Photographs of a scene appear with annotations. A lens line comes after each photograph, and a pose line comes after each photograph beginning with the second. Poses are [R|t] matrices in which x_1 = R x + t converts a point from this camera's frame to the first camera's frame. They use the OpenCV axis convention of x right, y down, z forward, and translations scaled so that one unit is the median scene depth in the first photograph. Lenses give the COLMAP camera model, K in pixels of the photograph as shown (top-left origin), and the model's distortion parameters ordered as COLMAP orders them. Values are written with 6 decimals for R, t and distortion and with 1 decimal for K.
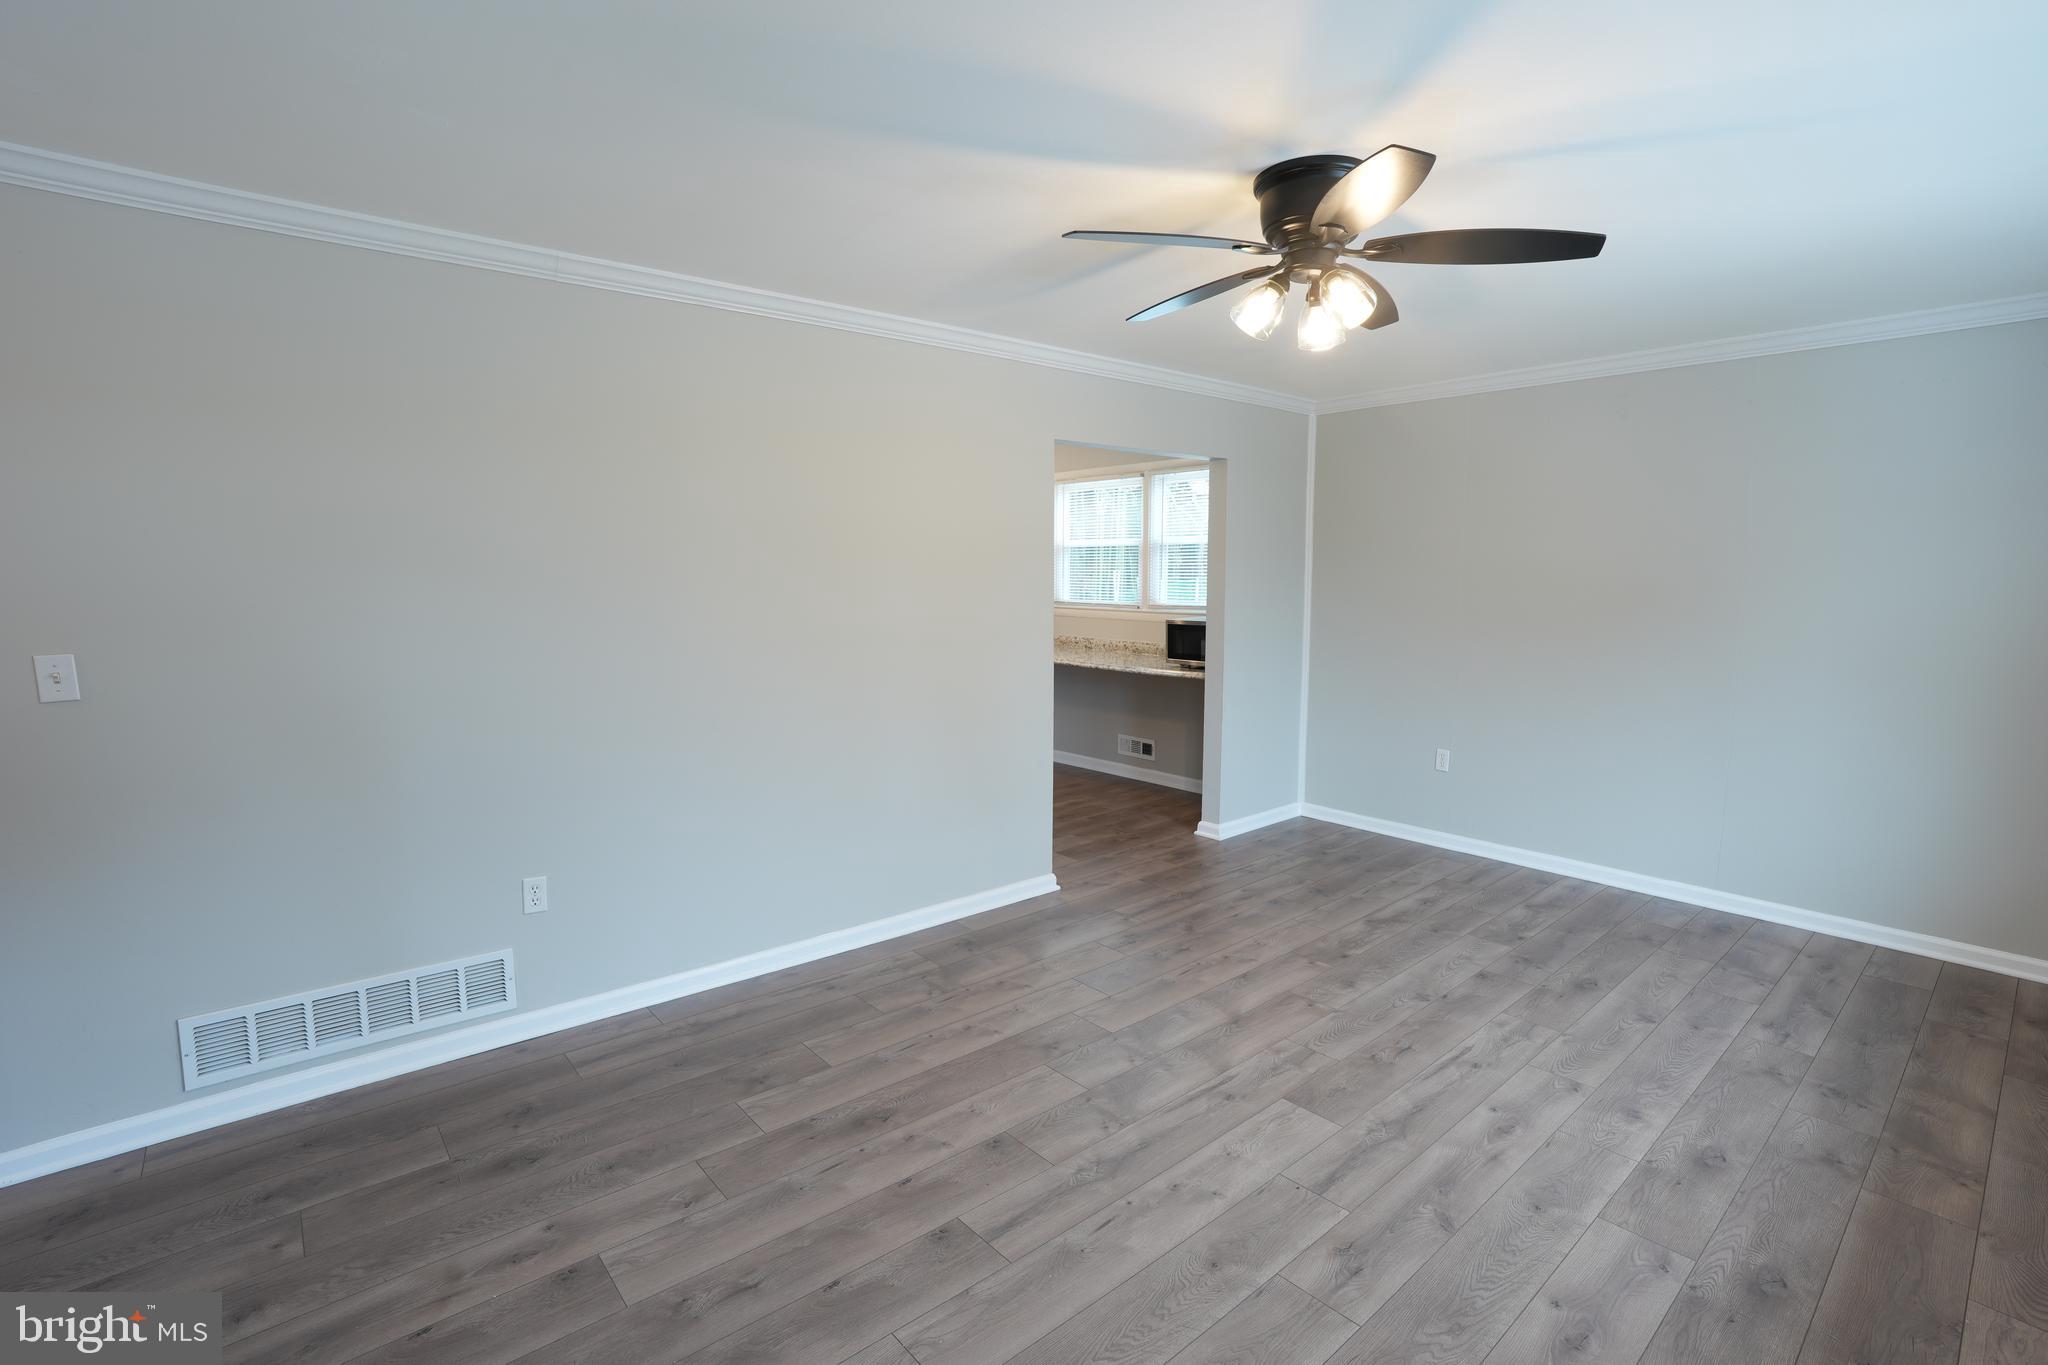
lens RADIAL K [[945.0, 0, 1019.0], [0, 945.0, 676.1], [0, 0, 1]] dist [-0.069979, 0.026292]
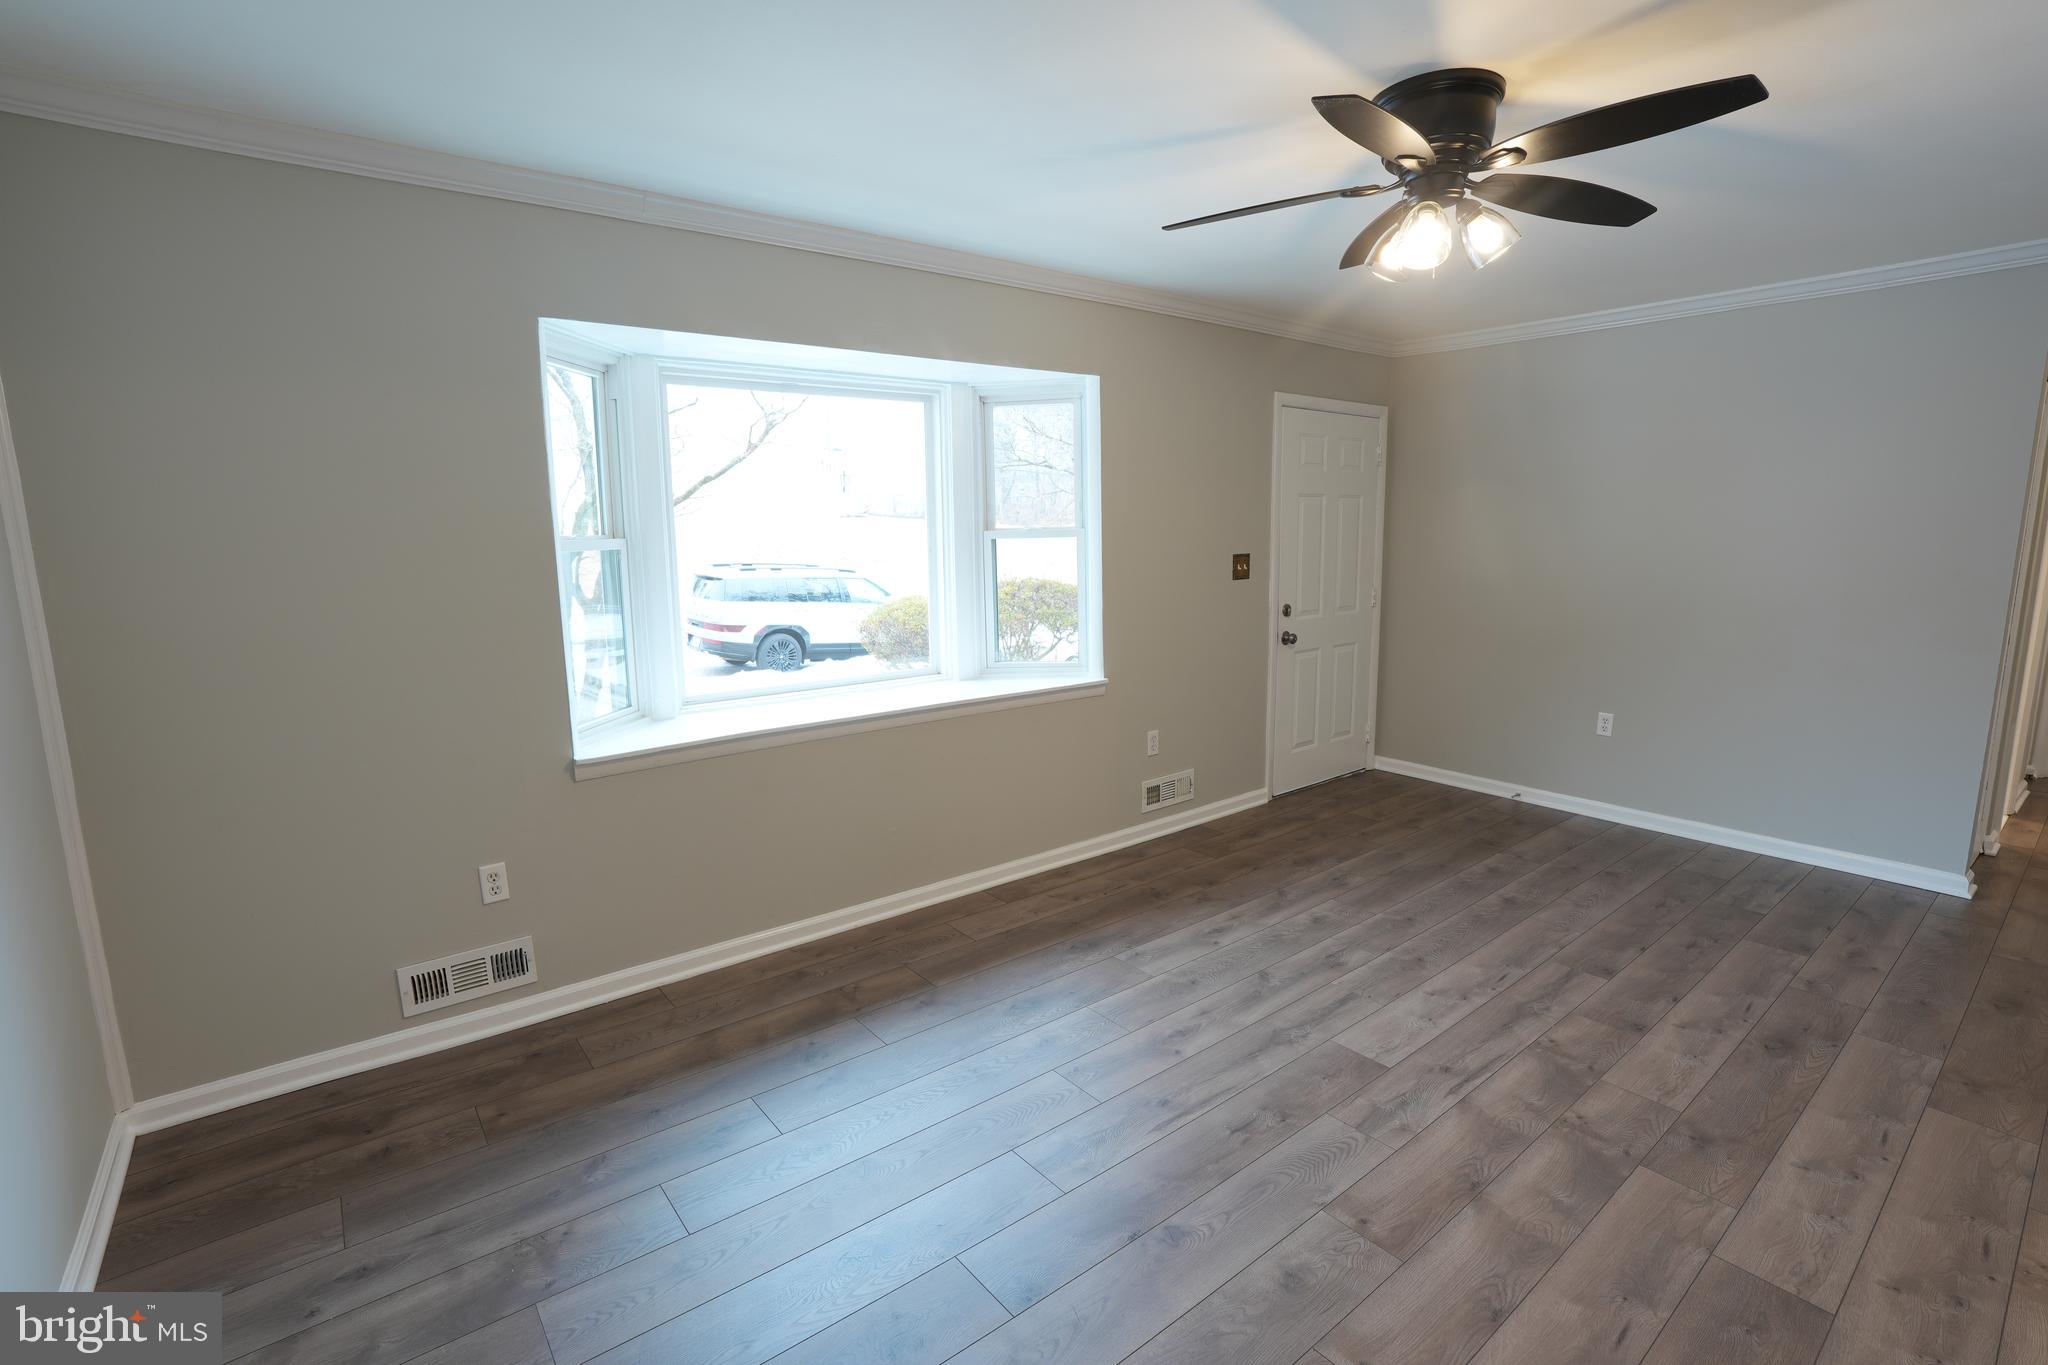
lens RADIAL K [[945.0, 0, 1019.0], [0, 945.0, 676.1], [0, 0, 1]] dist [-0.069979, 0.026292]
pose [[-0.999297, 0.003523, 0.037336, 0.525821], [0.013220, 0.964759, 0.262802, -0.163135], [-0.035095, 0.263111, -0.964127, 1.525328]]
